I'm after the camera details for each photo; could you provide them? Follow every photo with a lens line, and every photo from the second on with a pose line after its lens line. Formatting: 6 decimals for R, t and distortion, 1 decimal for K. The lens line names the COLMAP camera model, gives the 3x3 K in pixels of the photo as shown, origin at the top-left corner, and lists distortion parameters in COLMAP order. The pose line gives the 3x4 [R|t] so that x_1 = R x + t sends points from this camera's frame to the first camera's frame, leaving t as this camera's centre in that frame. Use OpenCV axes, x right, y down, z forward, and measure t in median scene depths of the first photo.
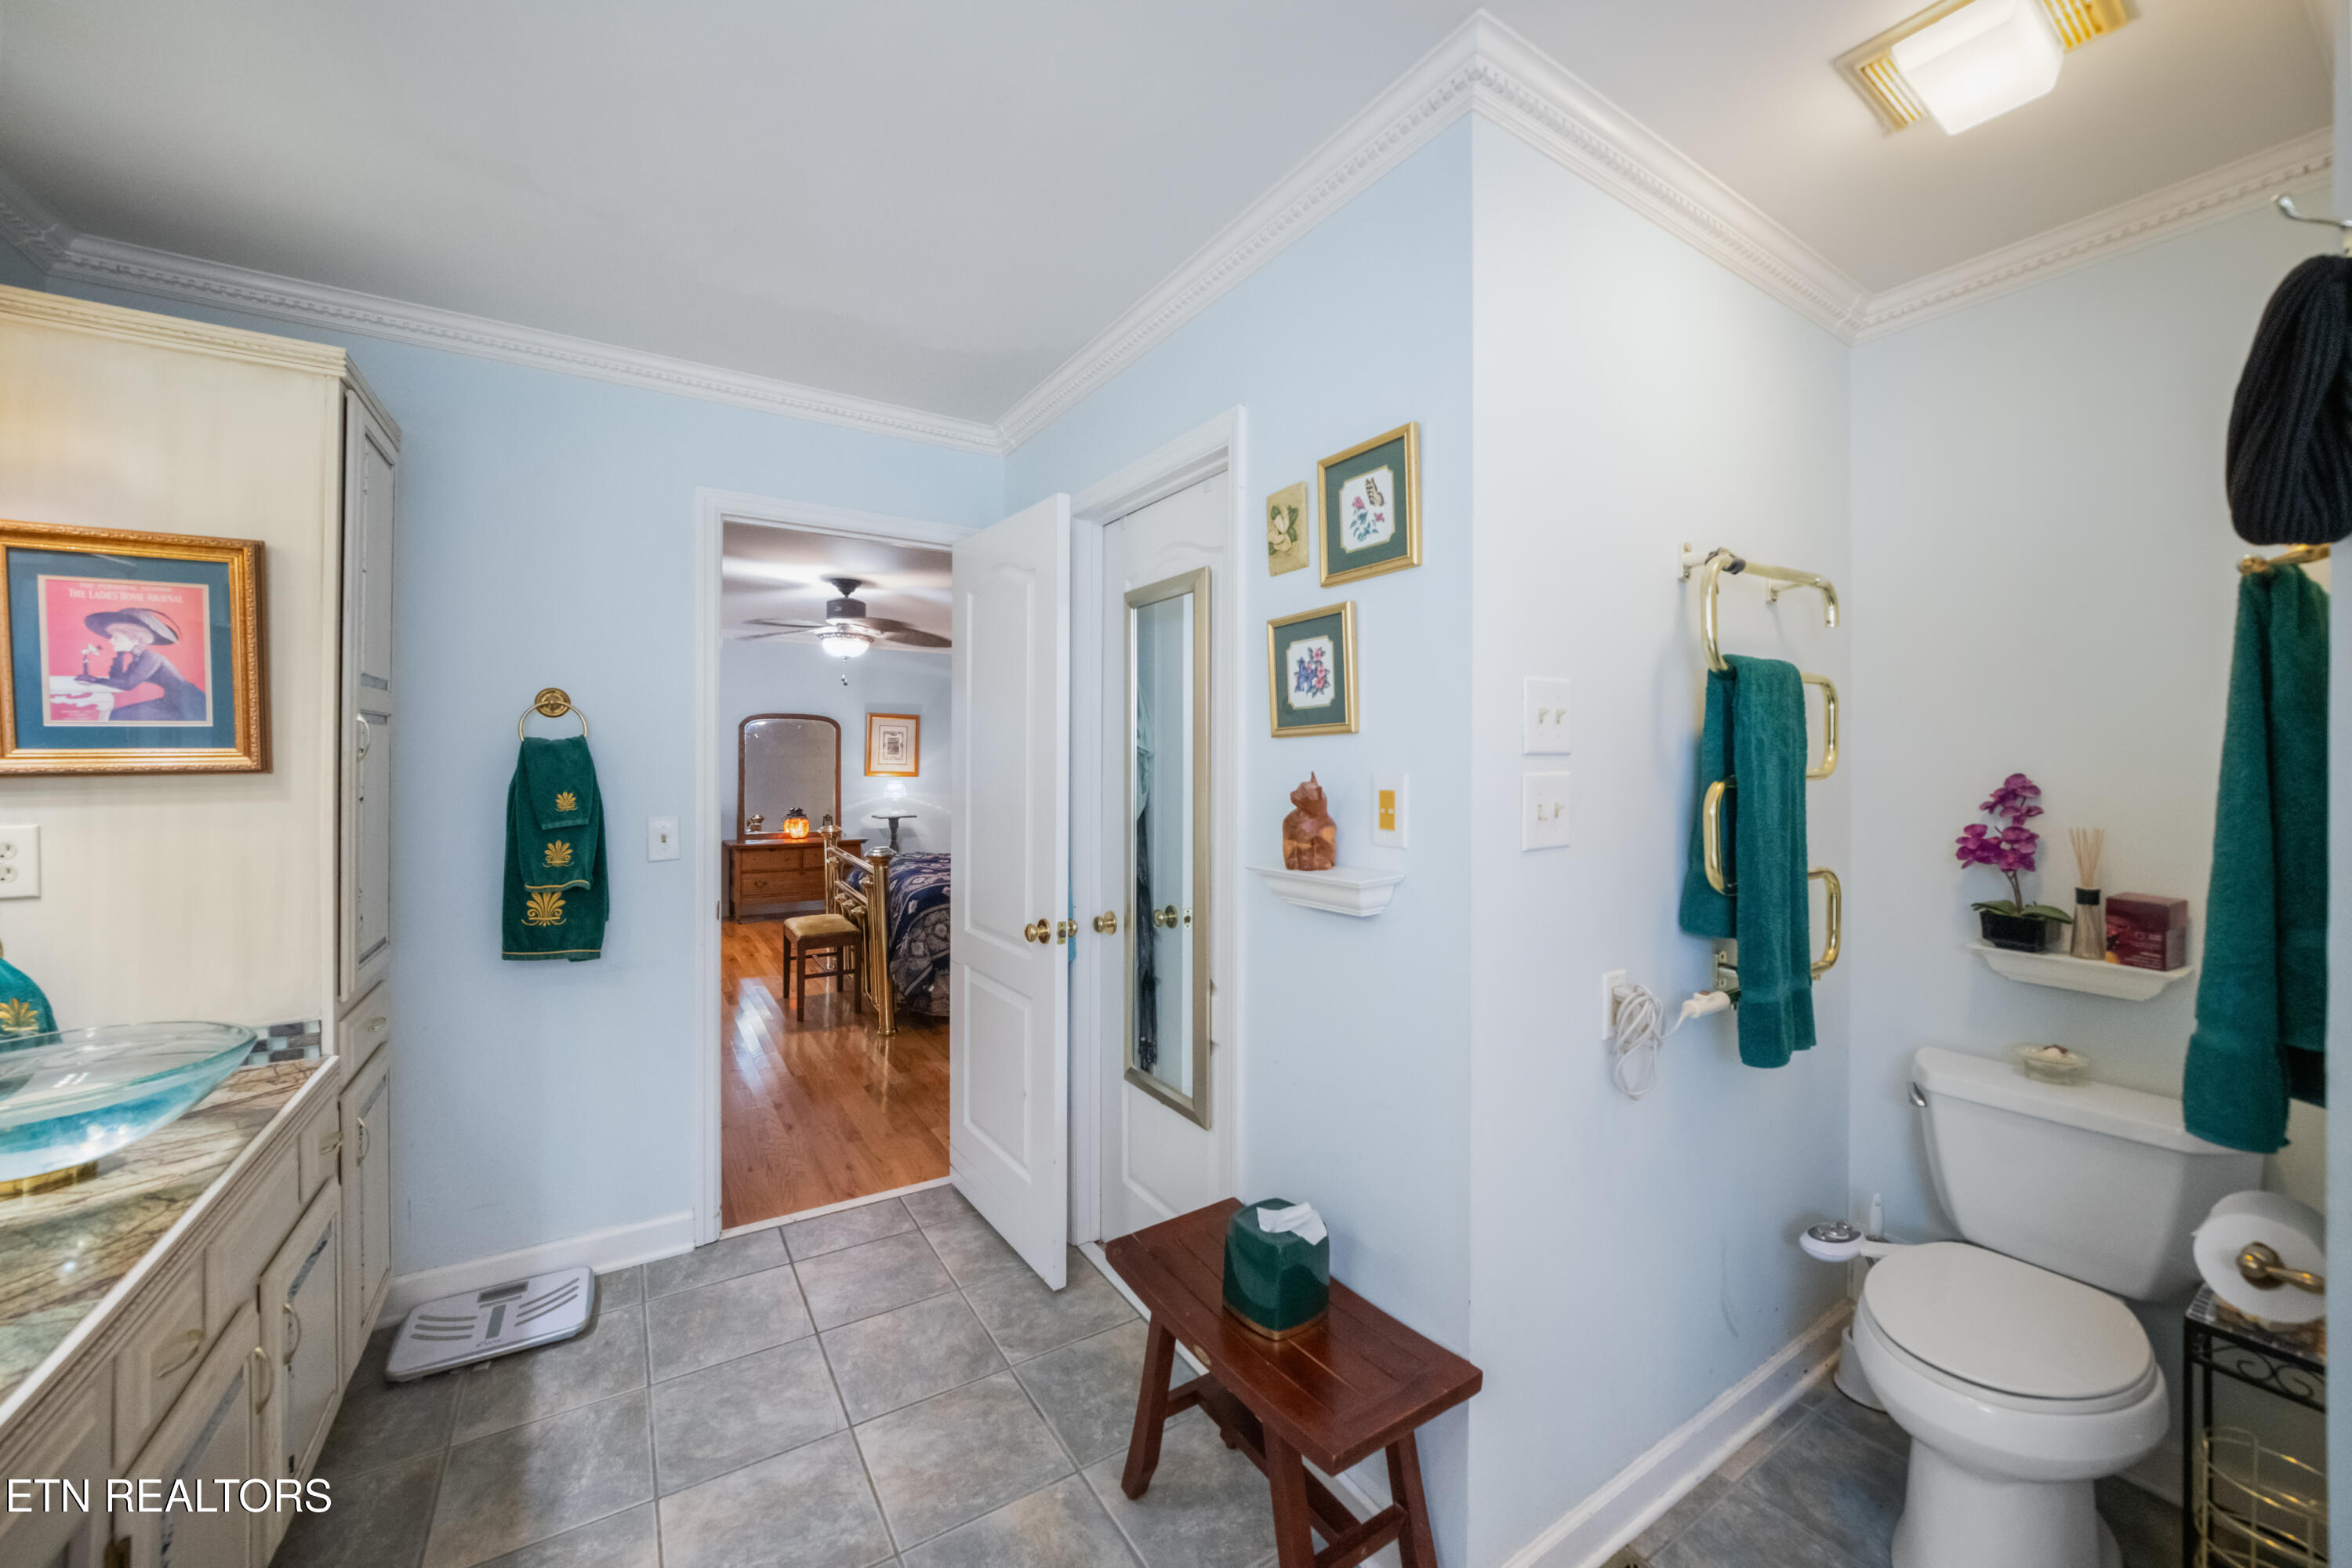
lens RADIAL K [[871.0, 0, 1182.3], [0, 871.0, 762.3], [0, 0, 1]] dist [0.000325, 0.000003]
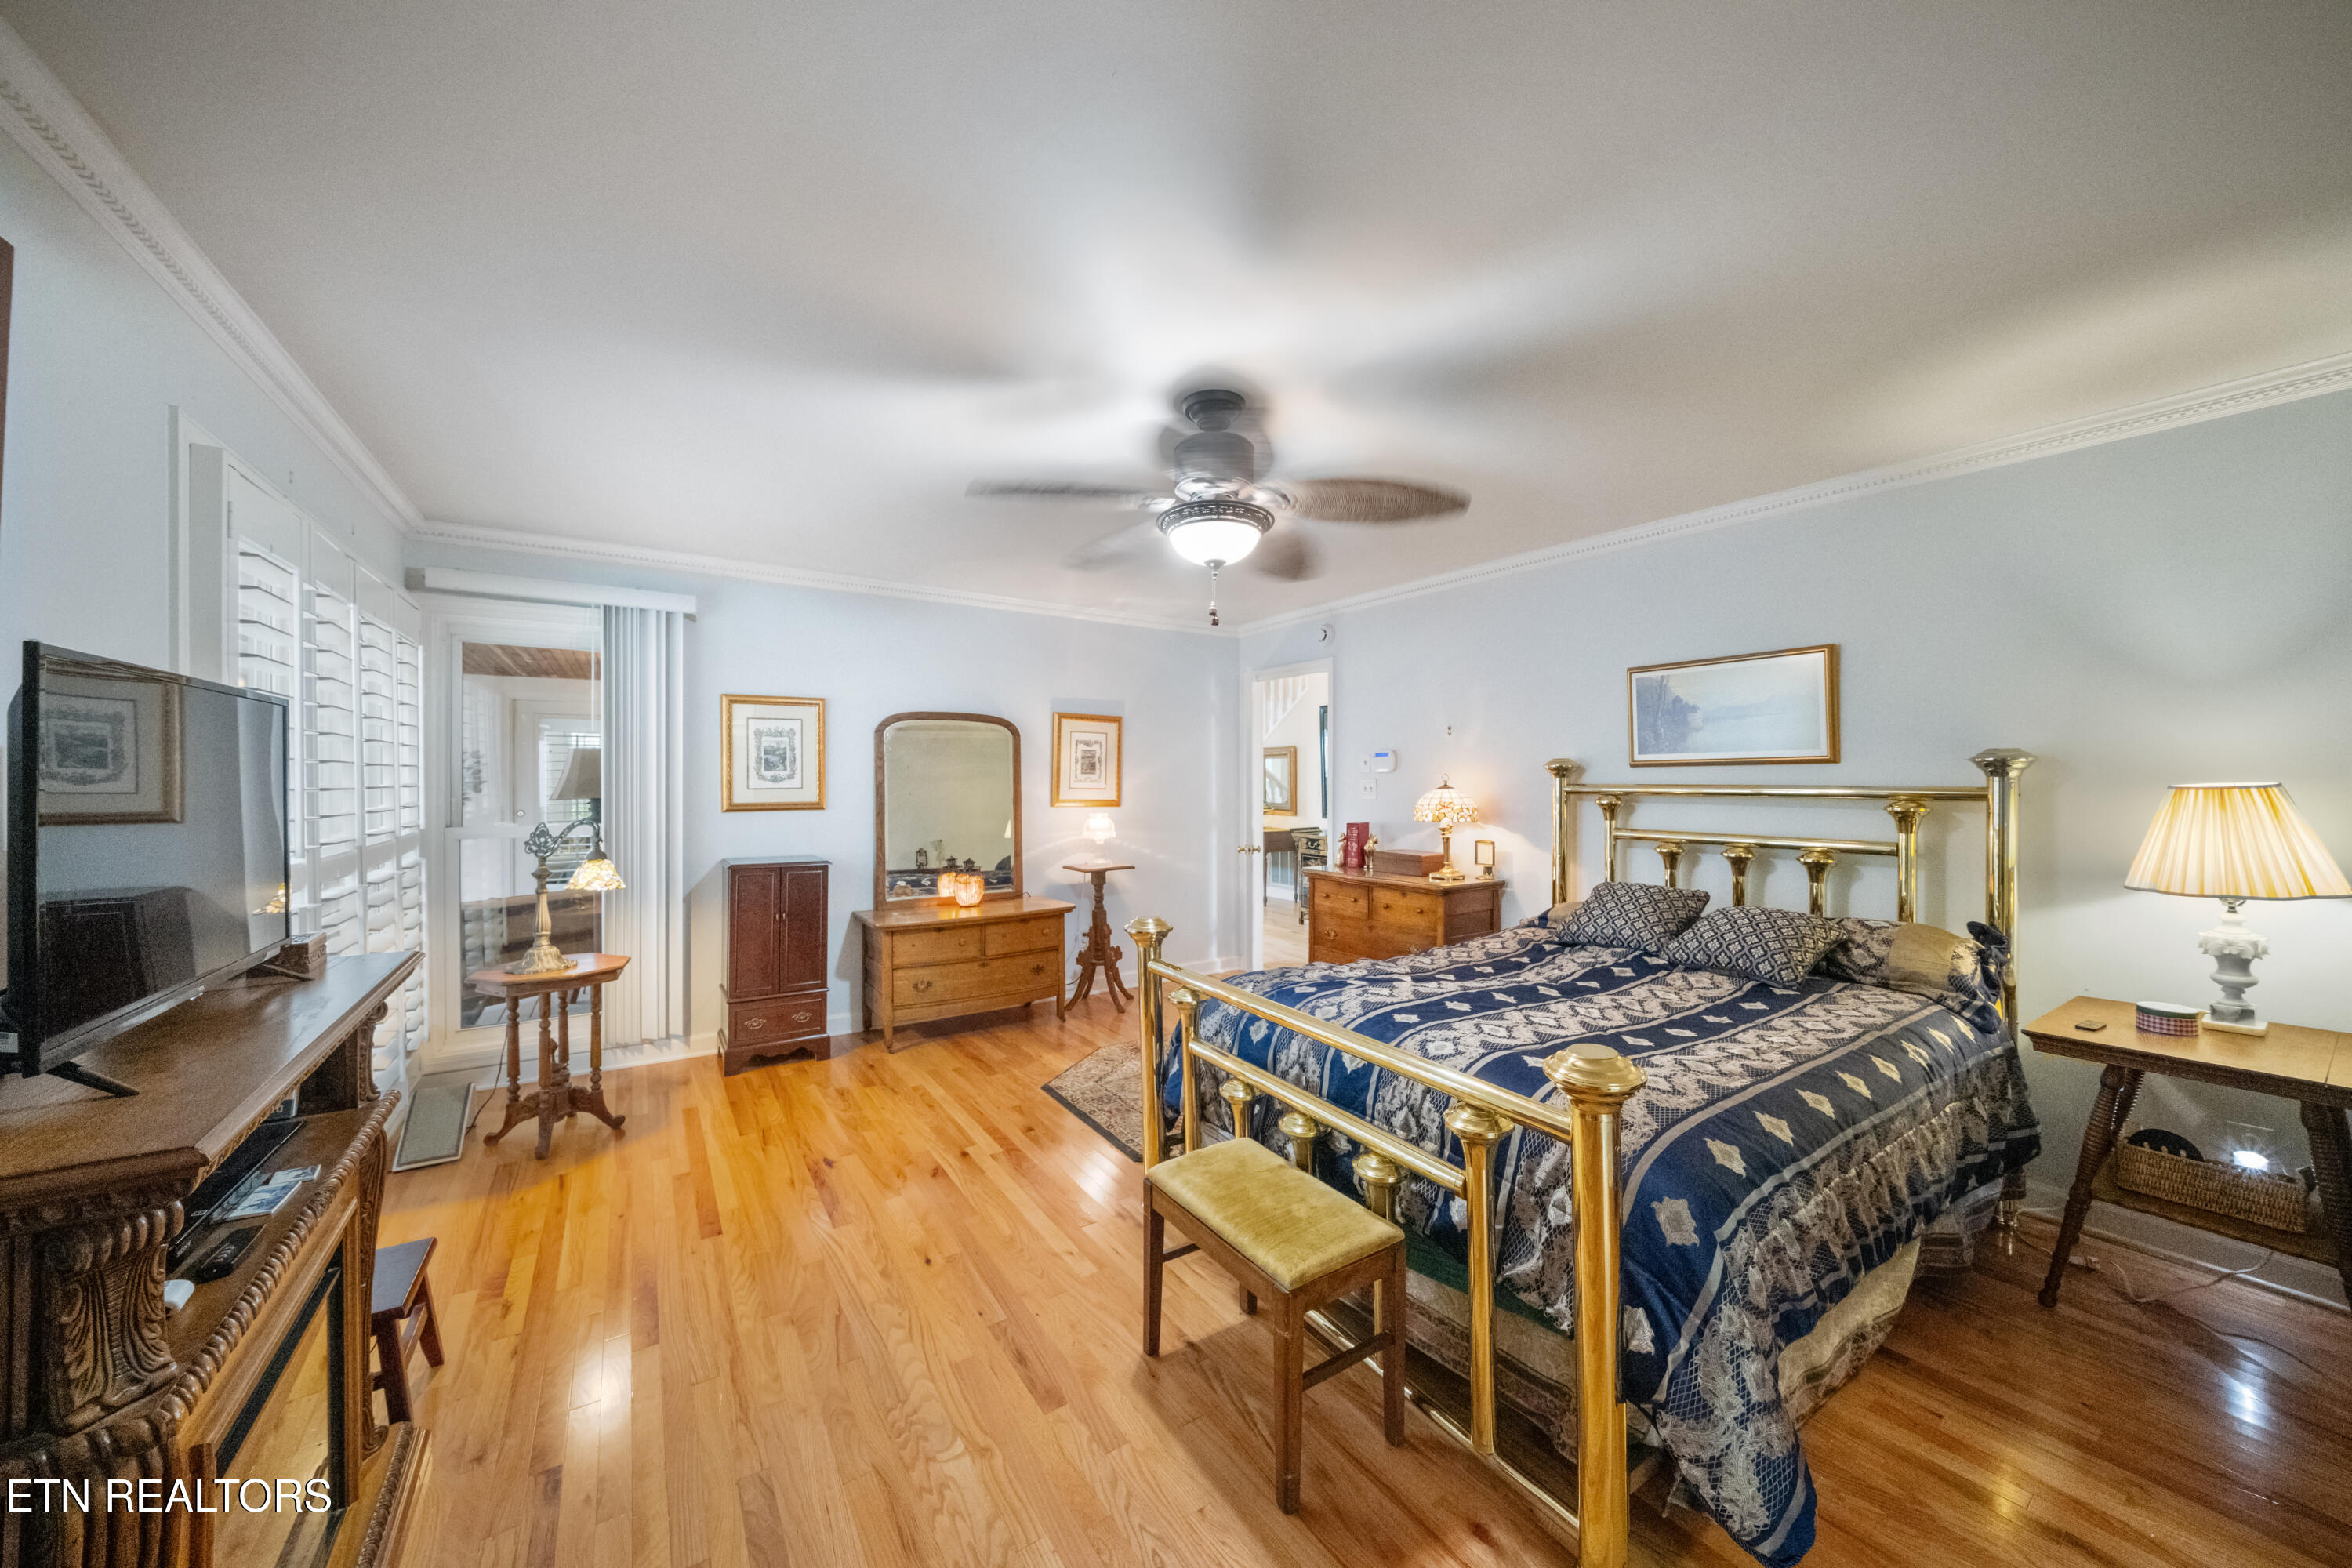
lens RADIAL K [[807.2, 0, 1176.0], [0, 807.2, 784.0], [0, 0, 1]] dist [-0.018500, -0.000015]
pose [[0.999893, -0.011731, 0.008714, -0.276977], [0.011684, 0.999917, 0.005435, -0.004445], [-0.008777, -0.005332, 0.999947, 0.383930]]
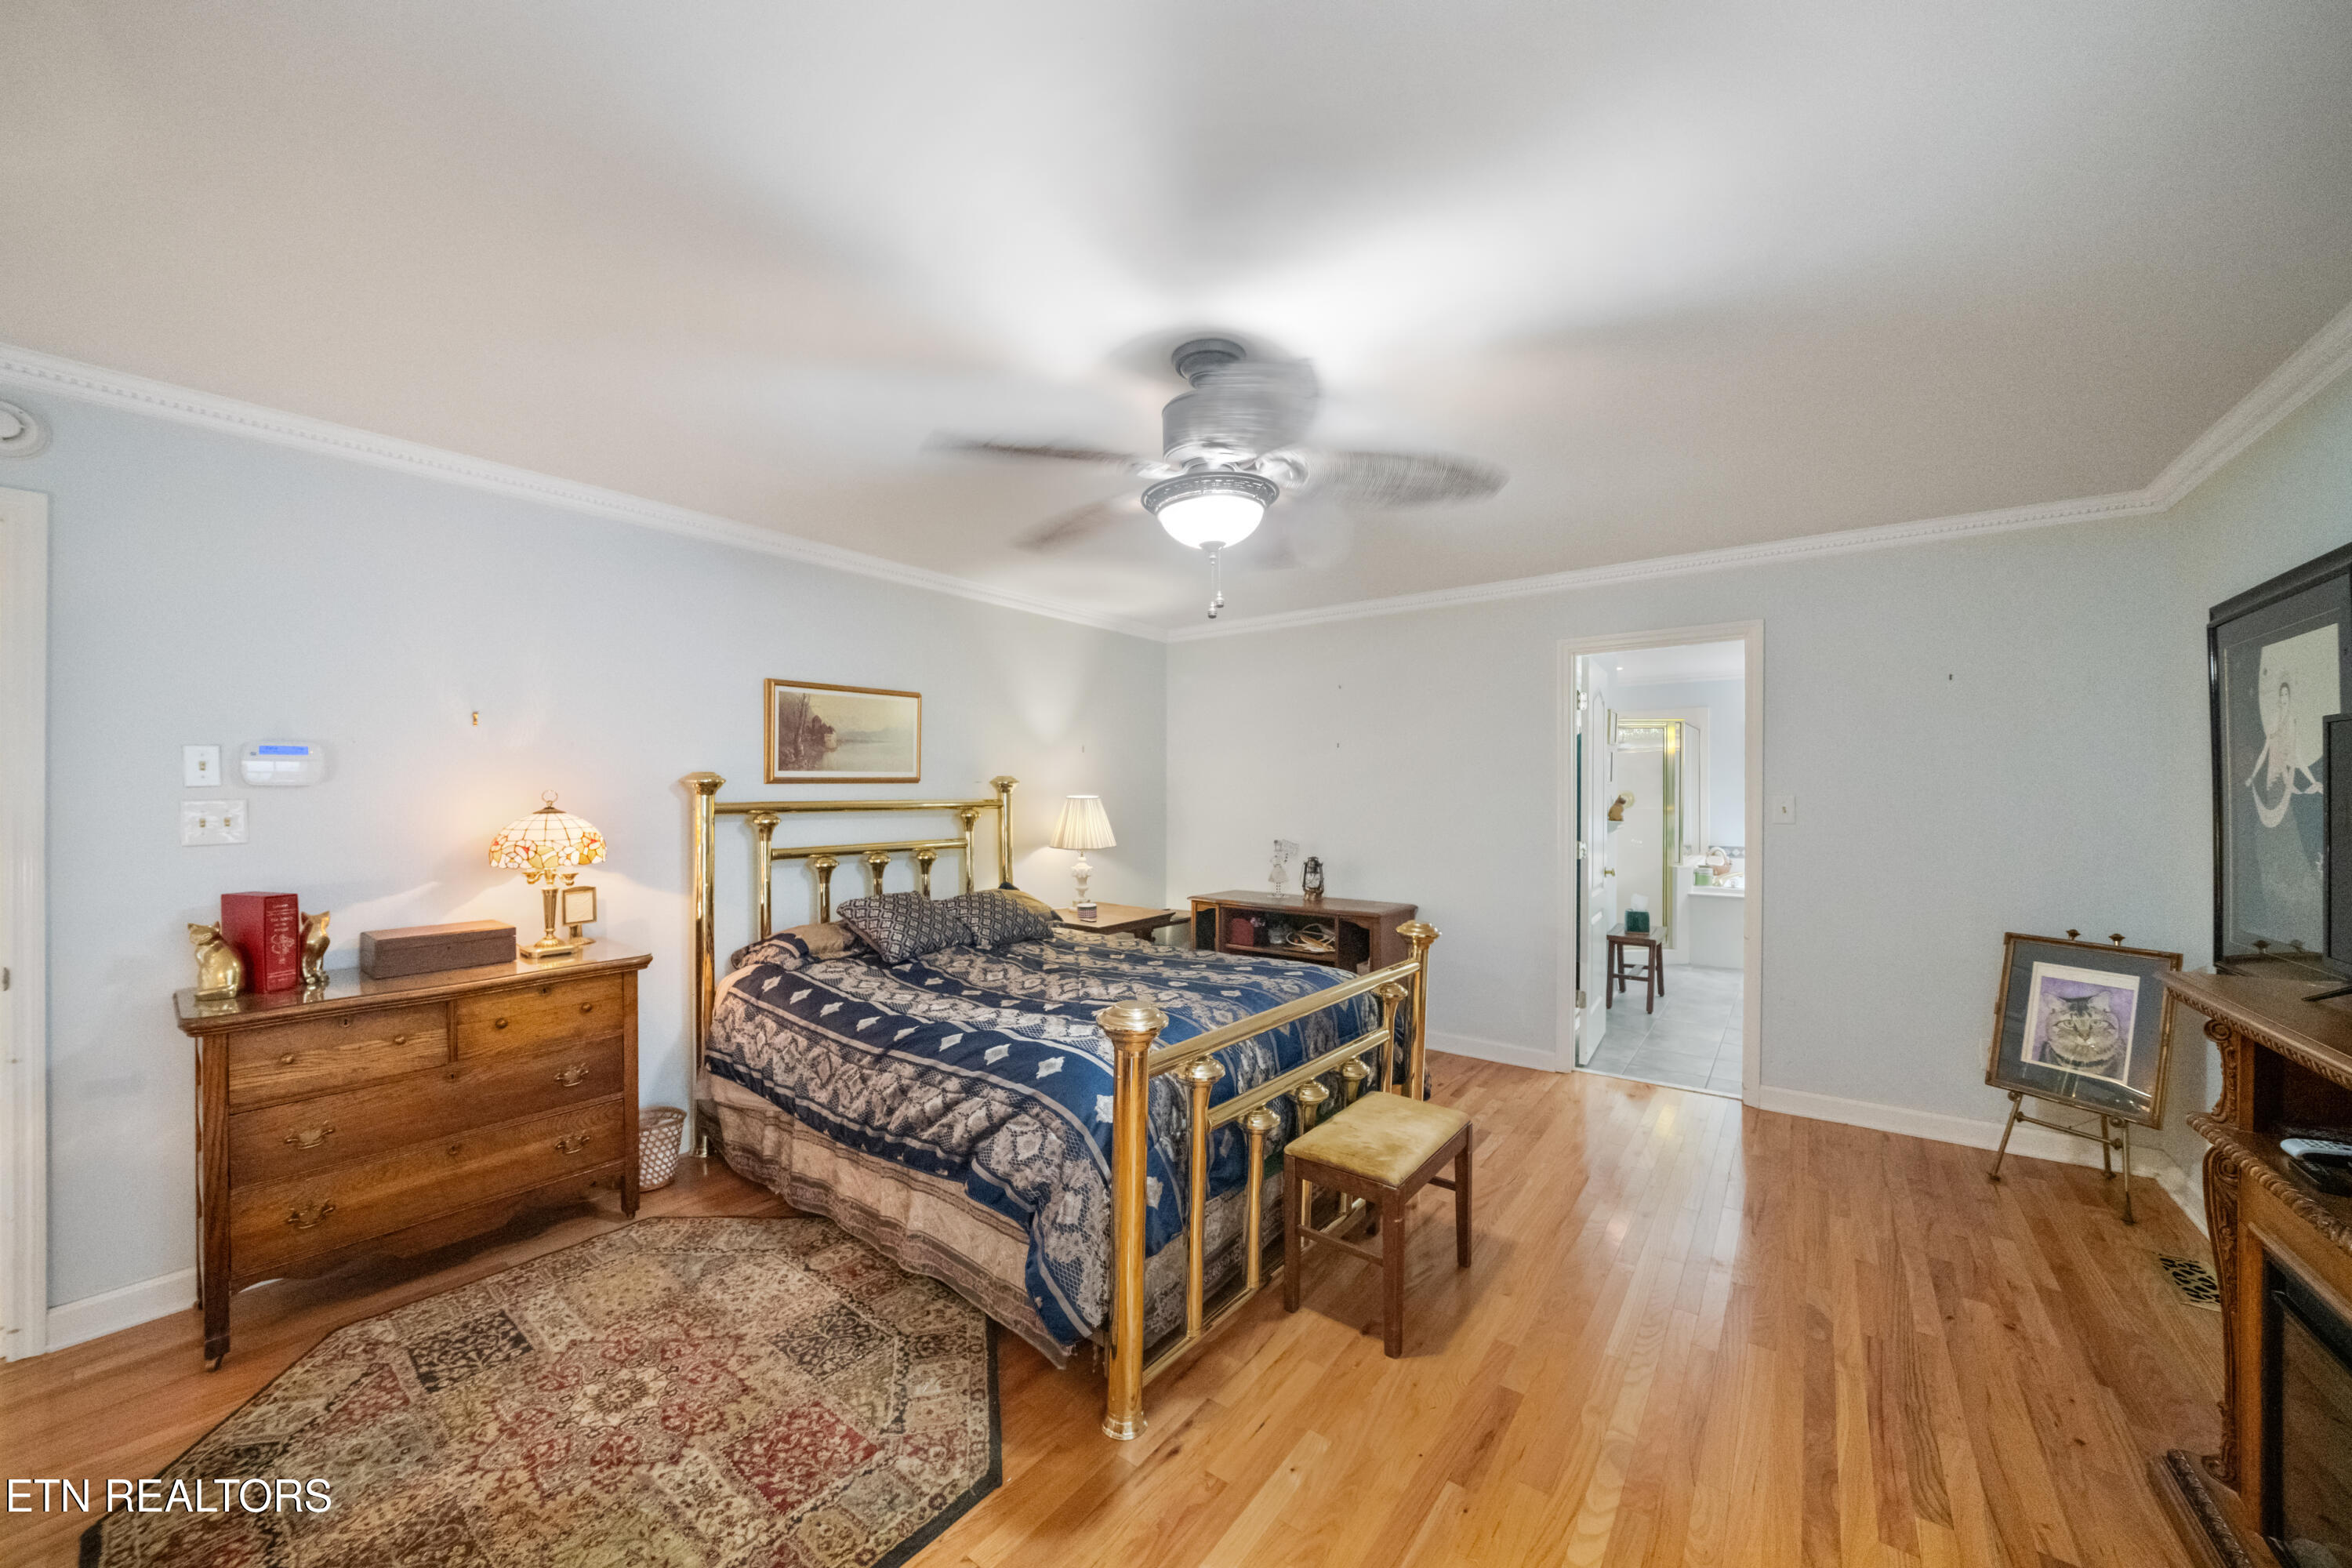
lens RADIAL K [[807.2, 0, 1176.0], [0, 807.2, 784.0], [0, 0, 1]] dist [-0.018500, -0.000015]
pose [[-0.314455, -0.008299, 0.949236, -0.479796], [-0.006889, 0.999955, 0.006460, -0.011726], [-0.949247, -0.004508, -0.314499, 0.733250]]
